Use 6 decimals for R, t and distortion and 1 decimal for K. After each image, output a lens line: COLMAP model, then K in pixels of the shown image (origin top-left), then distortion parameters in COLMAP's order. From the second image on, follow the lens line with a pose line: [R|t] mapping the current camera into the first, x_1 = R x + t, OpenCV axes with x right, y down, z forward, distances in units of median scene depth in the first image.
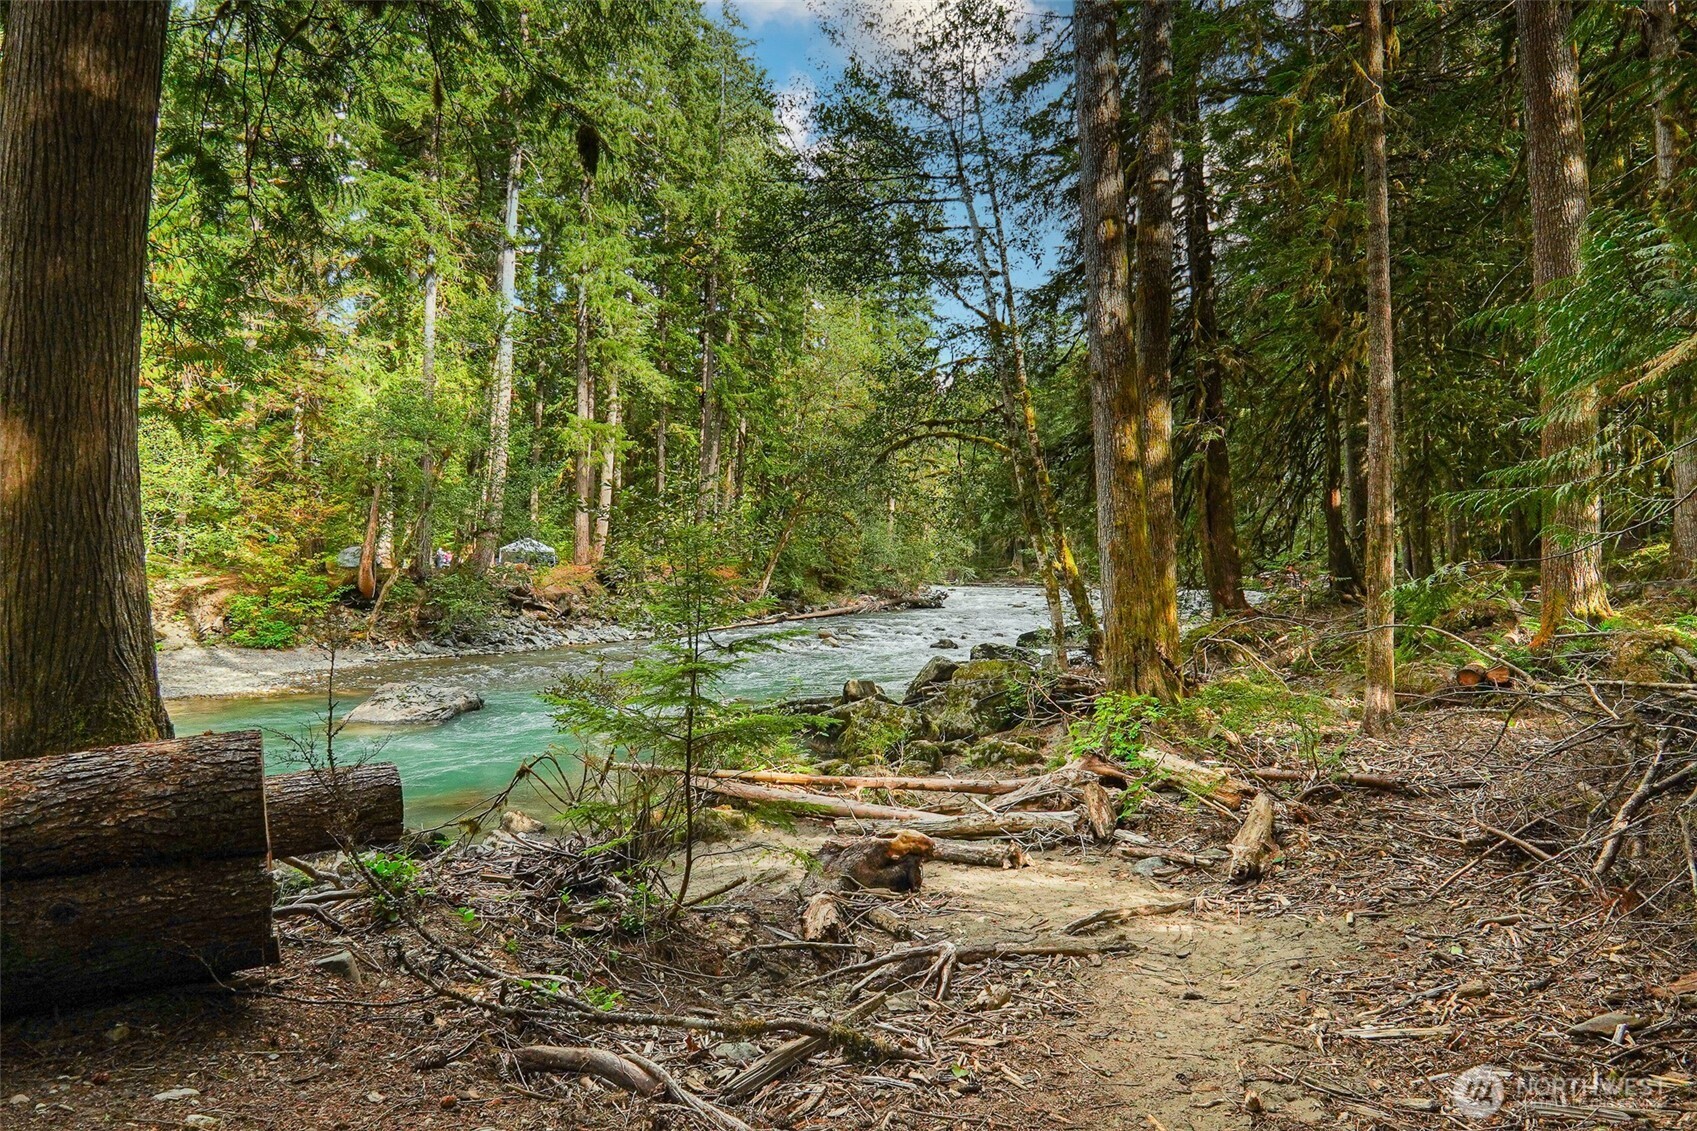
lens RADIAL K [[902.3, 0, 857.6], [0, 902.3, 569.2], [0, 0, 1]] dist [0.005698, 0.002104]
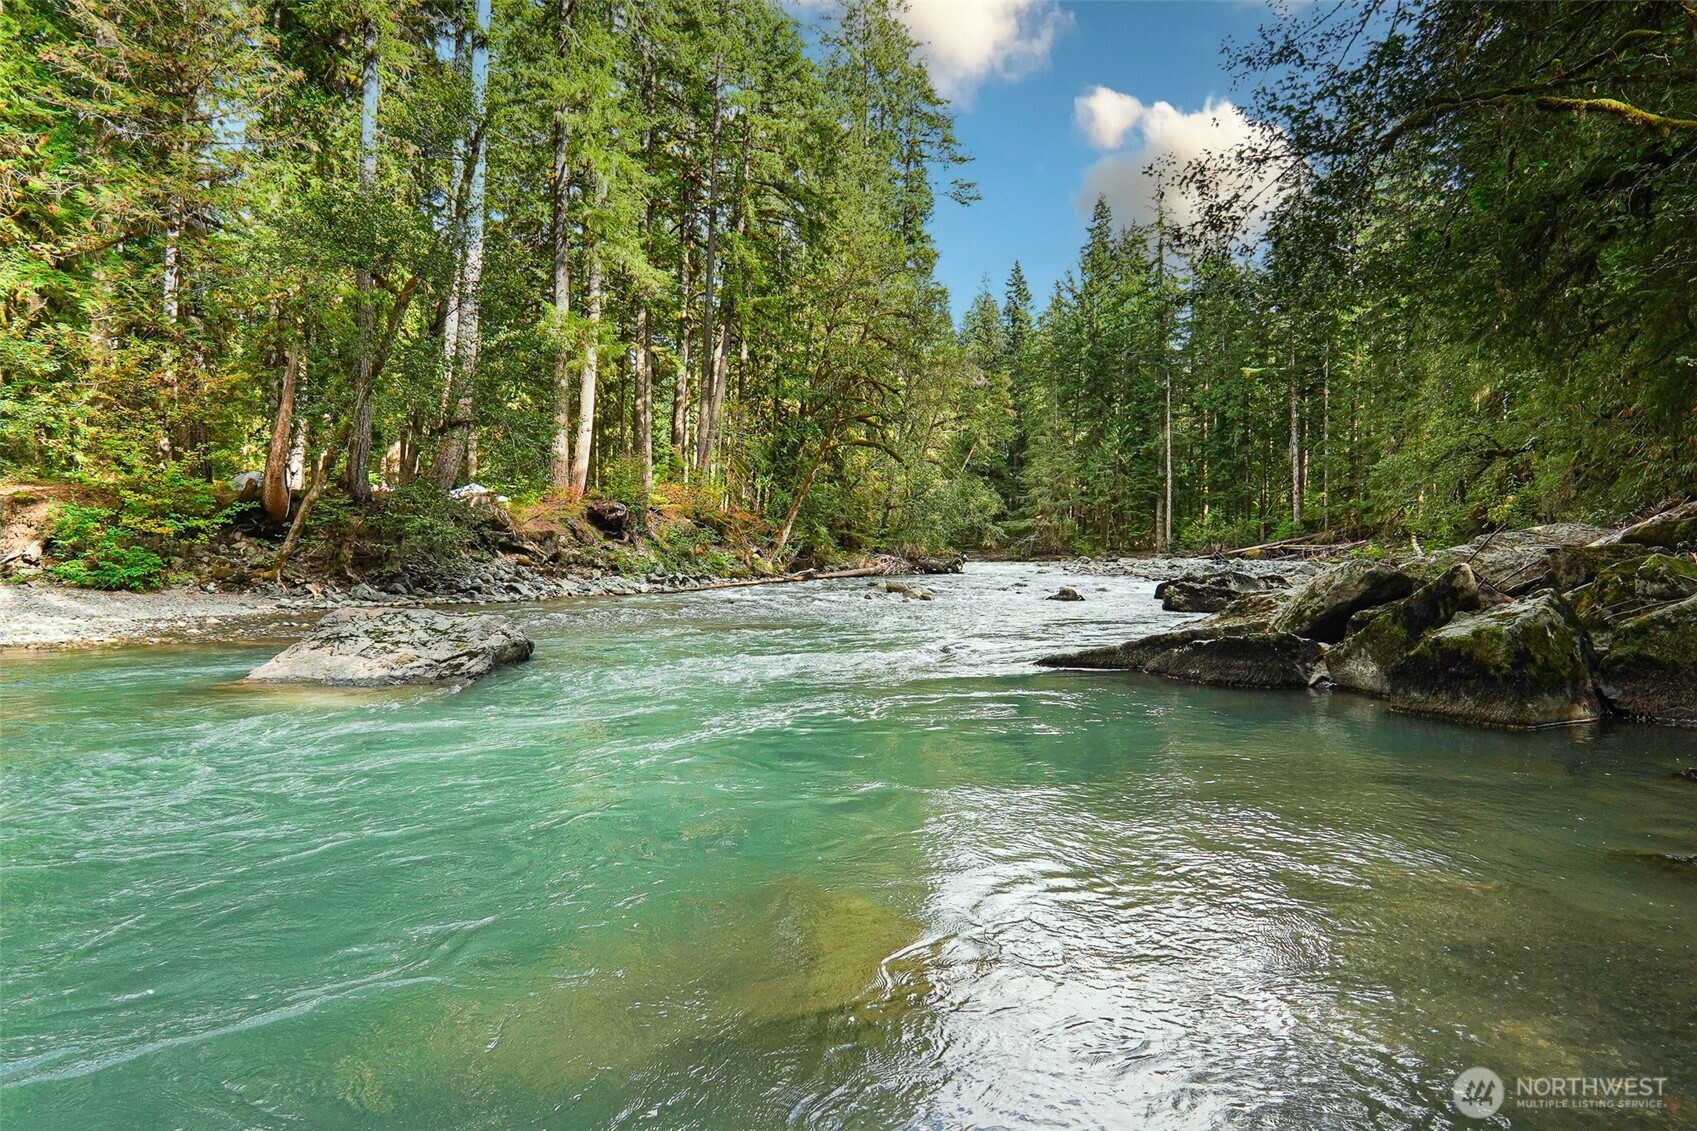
lens RADIAL K [[902.3, 0, 839.2], [0, 902.3, 564.0], [0, 0, 1]] dist [0.005698, 0.002104]
pose [[0.997307, 0.001618, 0.073317, -0.166467], [-0.001877, 0.999992, 0.003468, 0.058447], [-0.073311, -0.003596, 0.997303, 0.283988]]
